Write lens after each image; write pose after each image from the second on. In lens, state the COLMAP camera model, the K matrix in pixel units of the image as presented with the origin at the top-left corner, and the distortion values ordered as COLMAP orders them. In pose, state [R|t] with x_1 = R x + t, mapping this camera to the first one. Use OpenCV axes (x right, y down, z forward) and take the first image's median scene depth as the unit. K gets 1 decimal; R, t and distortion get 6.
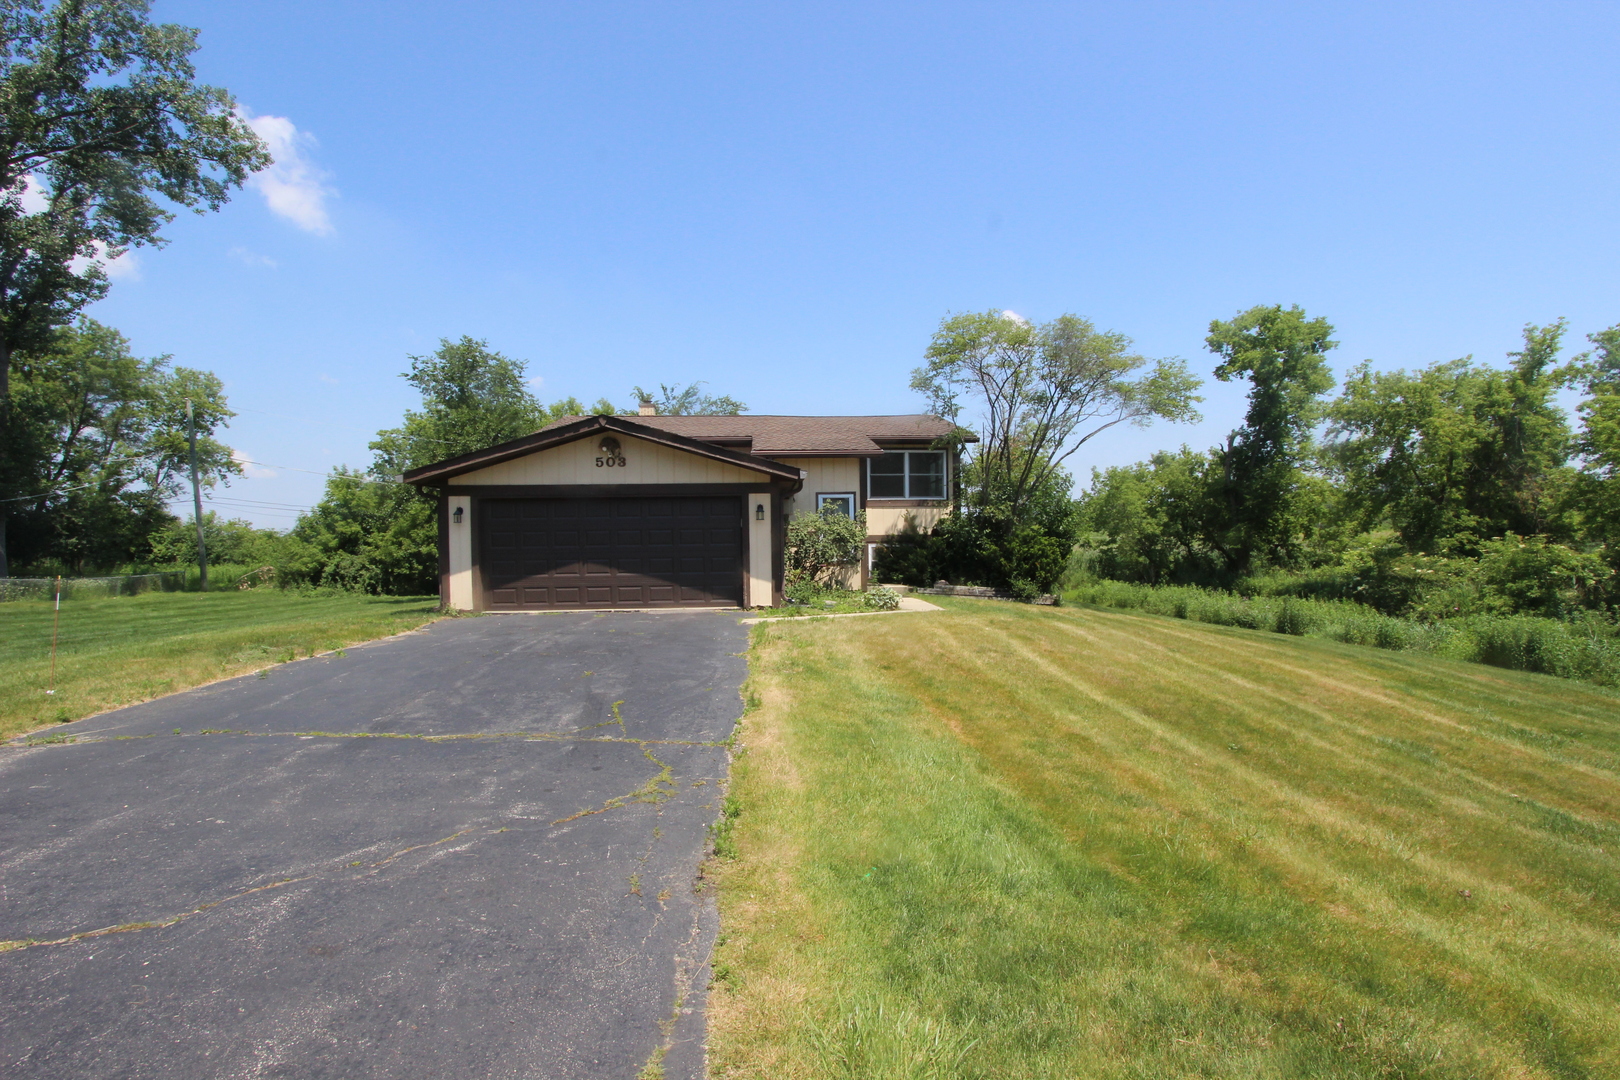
lens RADIAL K [[747.6, 0, 812.5], [0, 747.6, 539.9], [0, 0, 1]] dist [-0.018201, 0.002575]
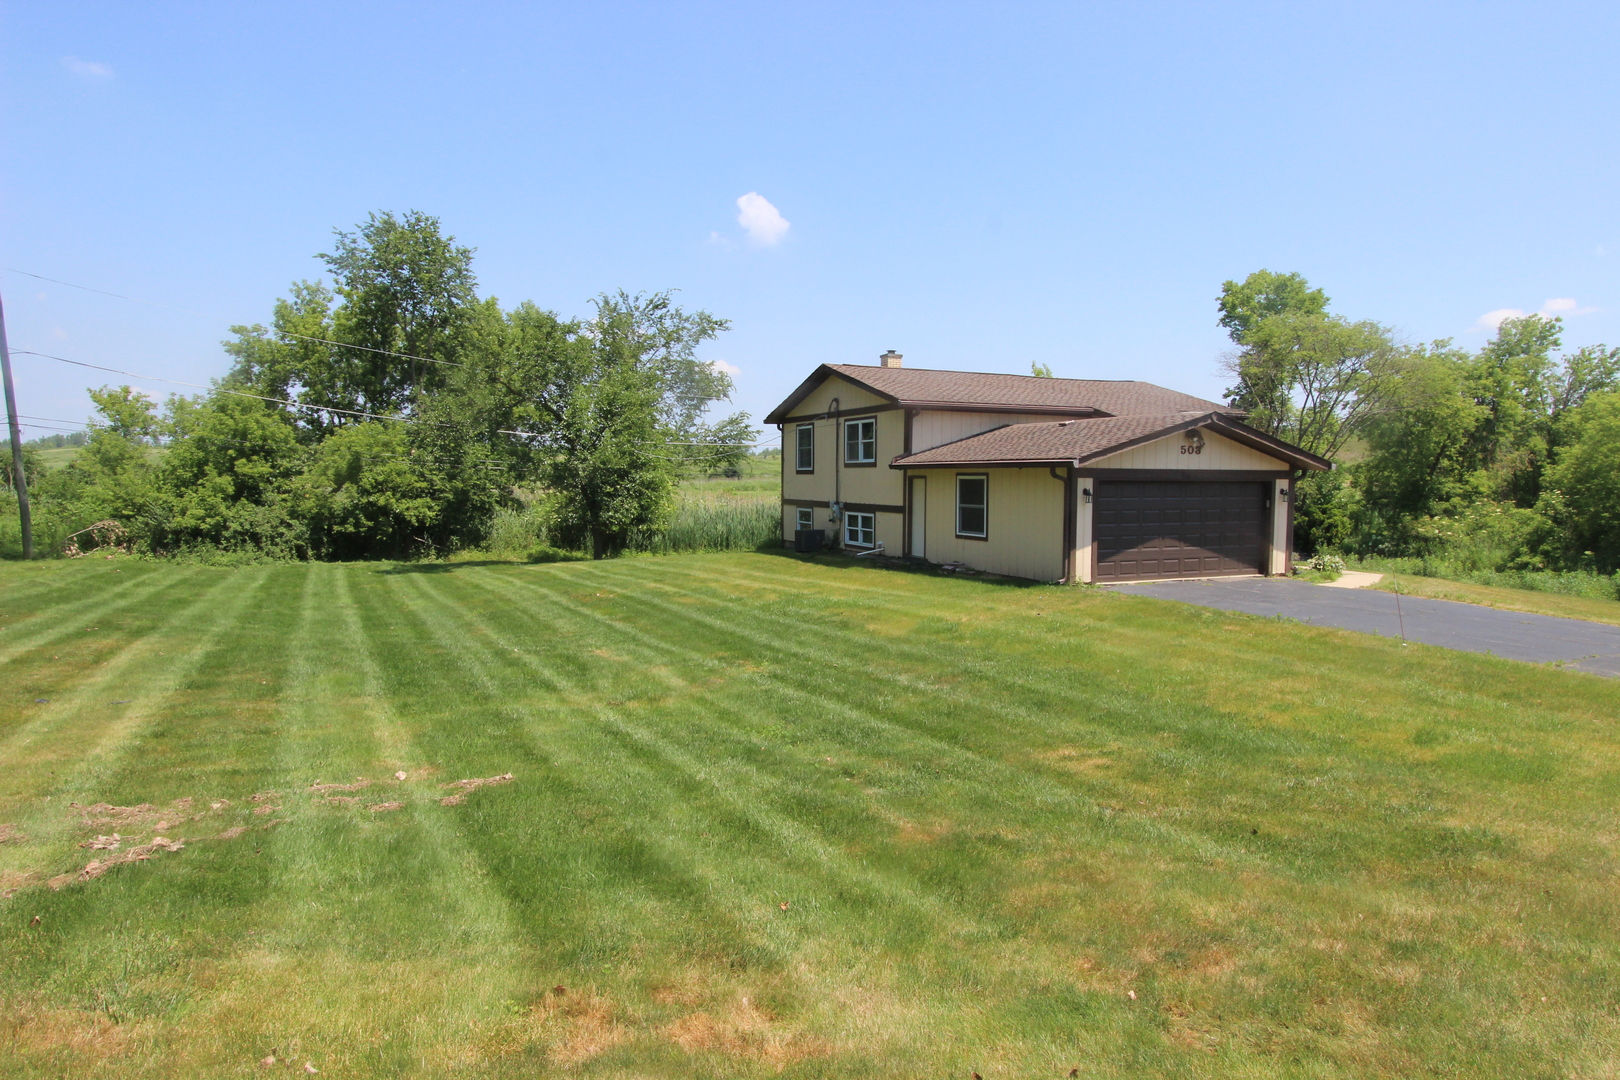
lens RADIAL K [[972.0, 0, 811.3], [0, 972.0, 549.2], [0, 0, 1]] dist [-0.008795, 0.000368]
pose [[0.937649, -0.009256, 0.347461, -1.297902], [-0.018021, 0.997006, 0.075192, -0.053179], [-0.347116, -0.076765, 0.934675, -0.191224]]
